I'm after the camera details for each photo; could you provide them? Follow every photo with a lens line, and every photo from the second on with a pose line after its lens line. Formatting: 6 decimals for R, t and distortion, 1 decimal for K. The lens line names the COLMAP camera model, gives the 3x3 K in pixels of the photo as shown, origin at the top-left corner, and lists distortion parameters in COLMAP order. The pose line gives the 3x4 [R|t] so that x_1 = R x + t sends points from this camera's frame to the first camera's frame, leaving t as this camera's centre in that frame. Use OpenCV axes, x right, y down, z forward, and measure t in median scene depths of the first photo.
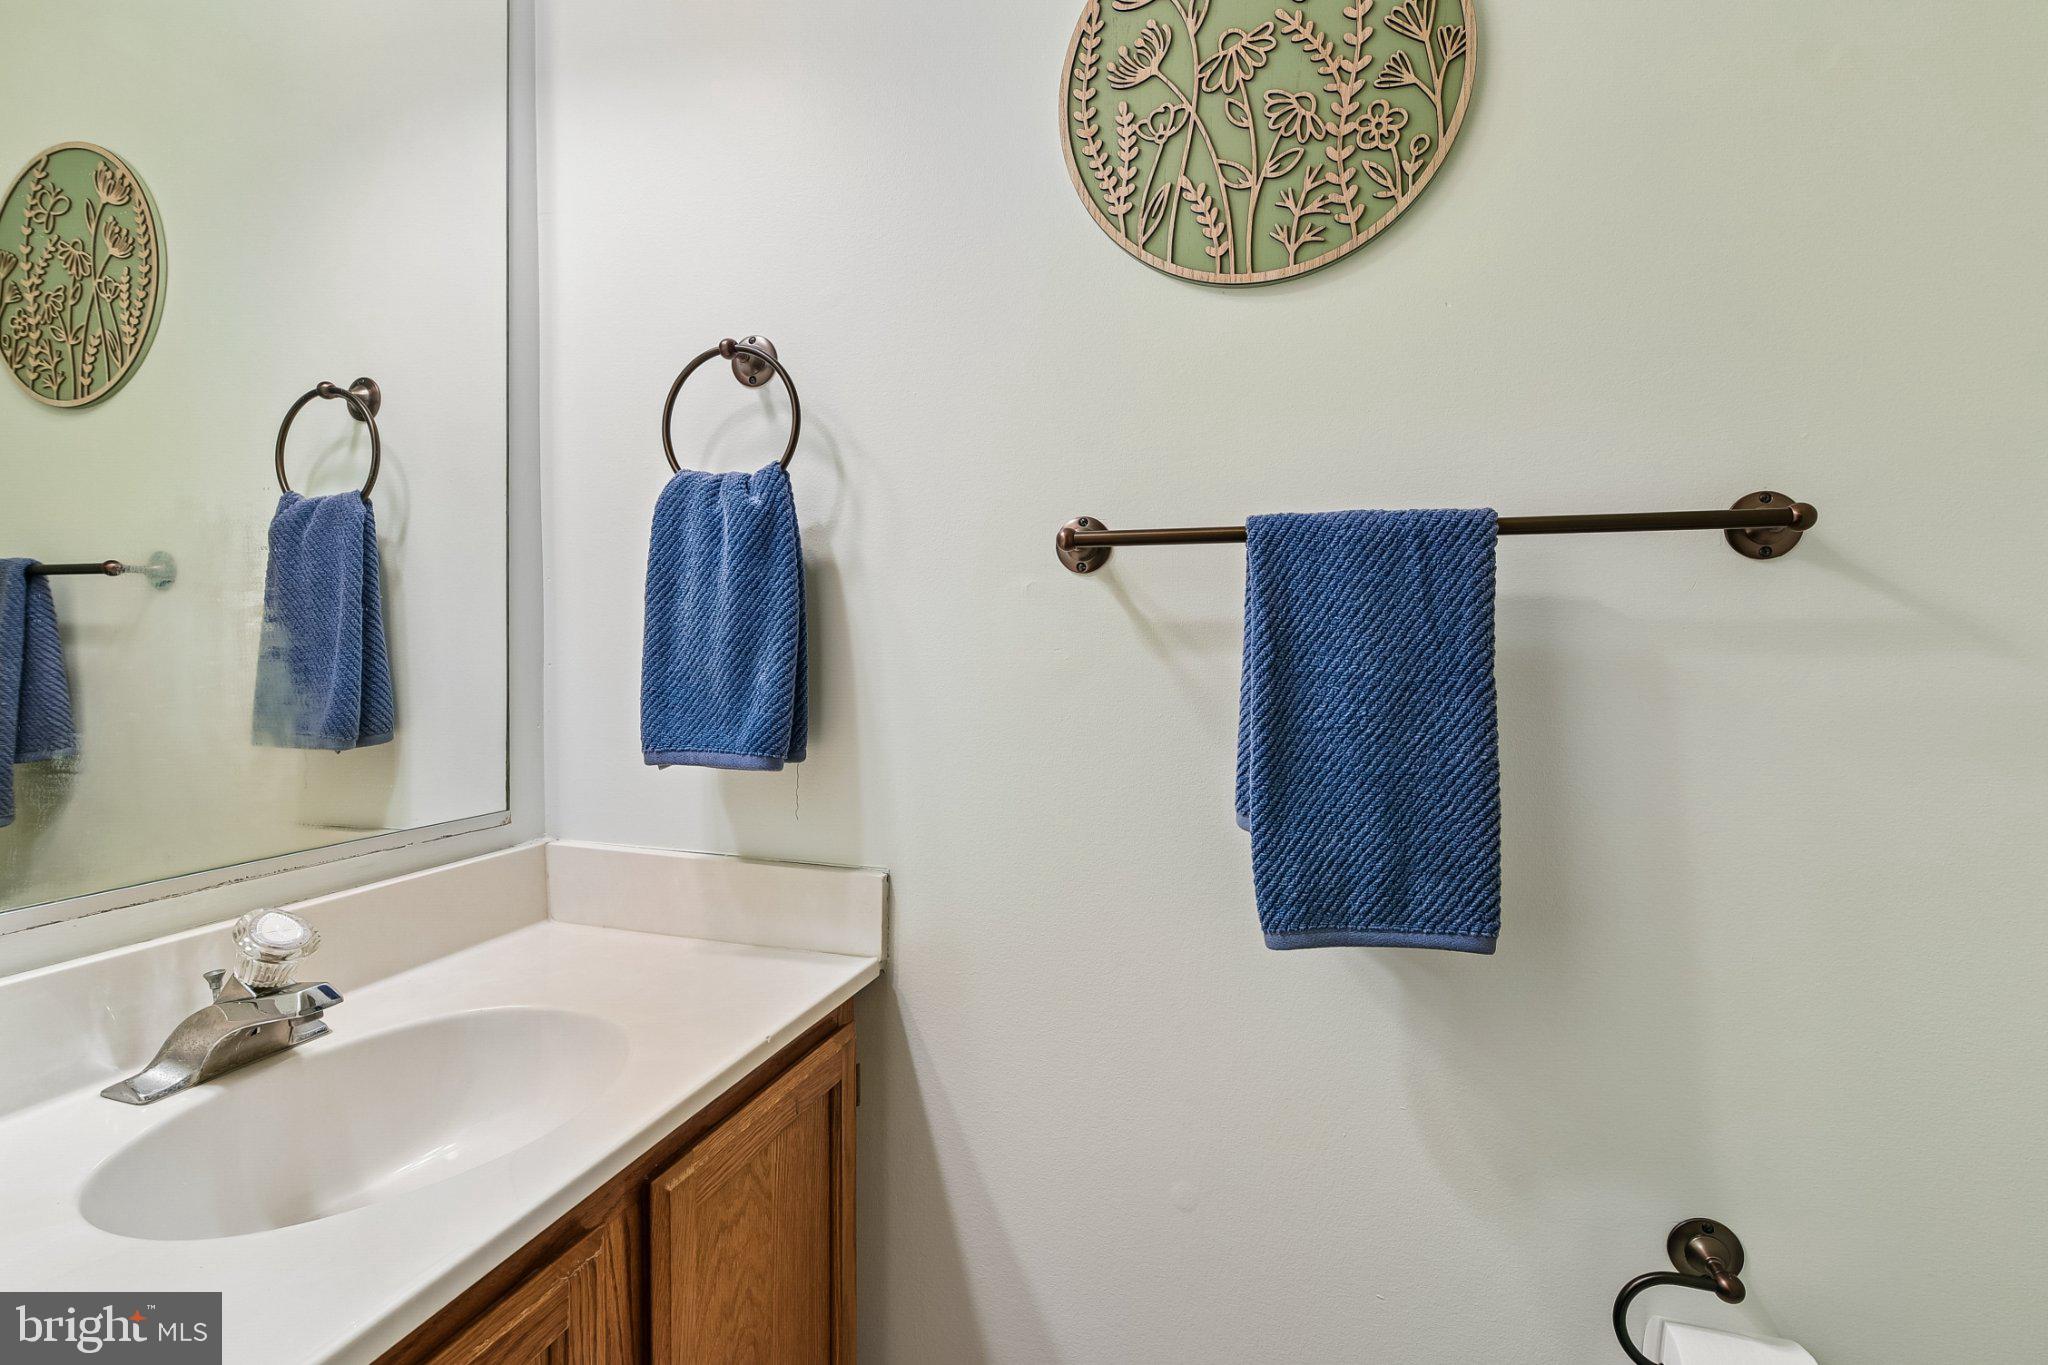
lens RADIAL K [[983.6, 0, 1003.6], [0, 983.6, 606.3], [0, 0, 1]] dist [0.001173, -0.001547]
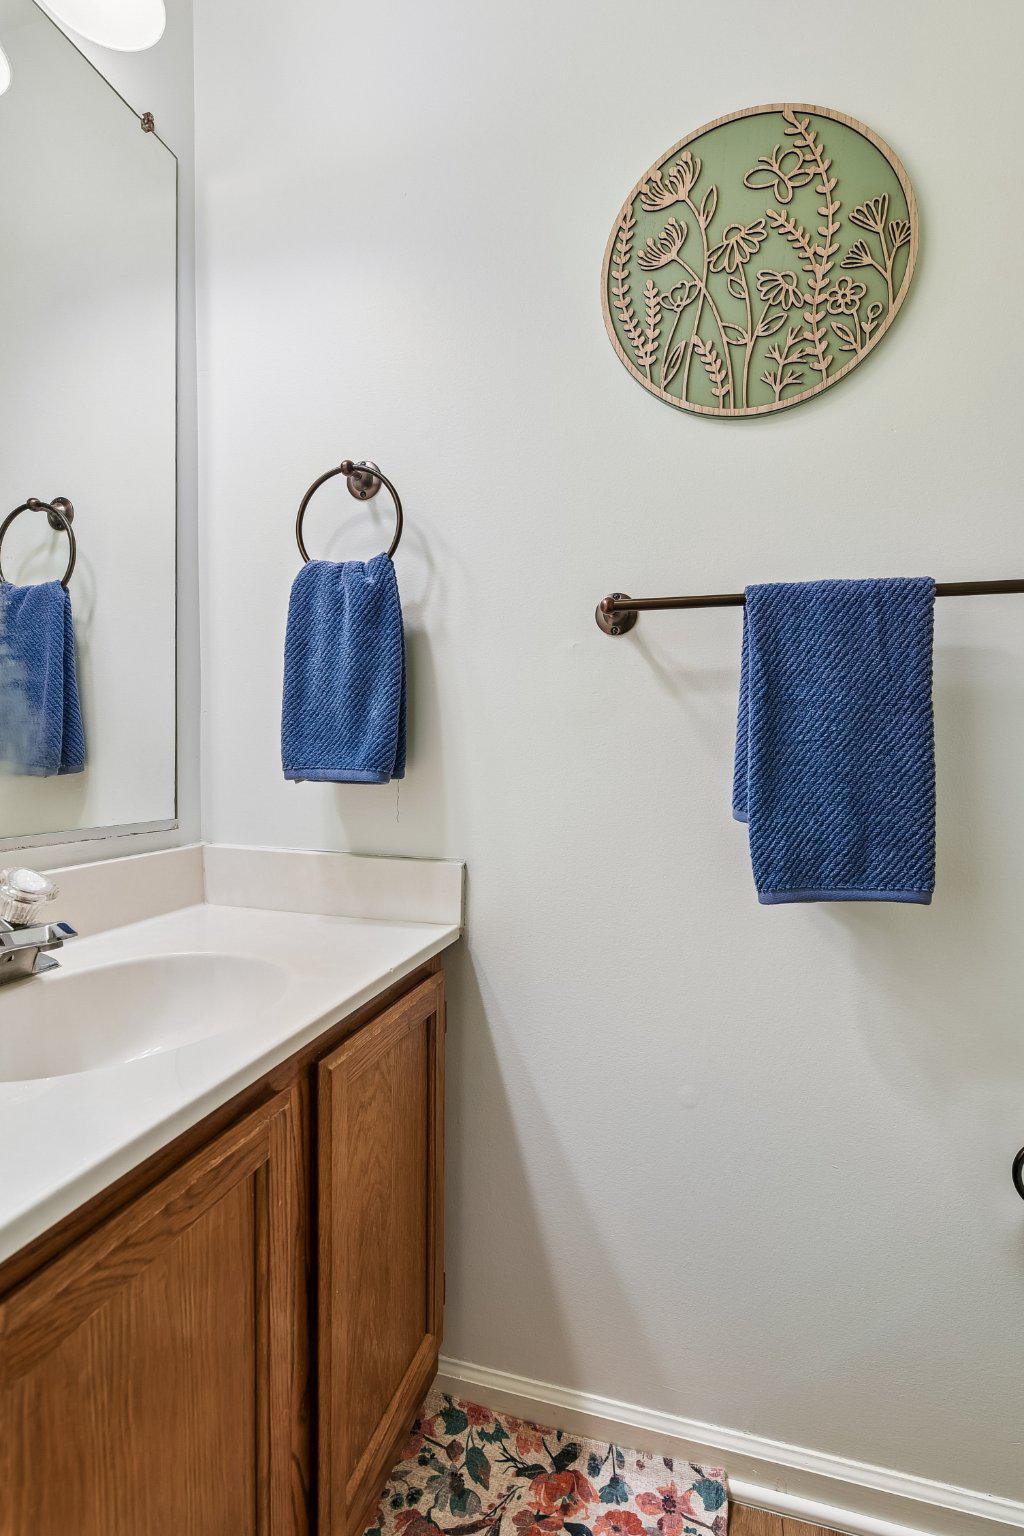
lens RADIAL K [[737.7, 0, 473.9], [0, 737.7, 759.7], [0, 0, 1]] dist [0.001173, -0.001547]
pose [[0.999859, 0.003738, 0.016350, -0.134595], [-0.003868, 0.999961, 0.007932, 0.134934], [-0.016320, -0.007994, 0.999835, -0.003895]]
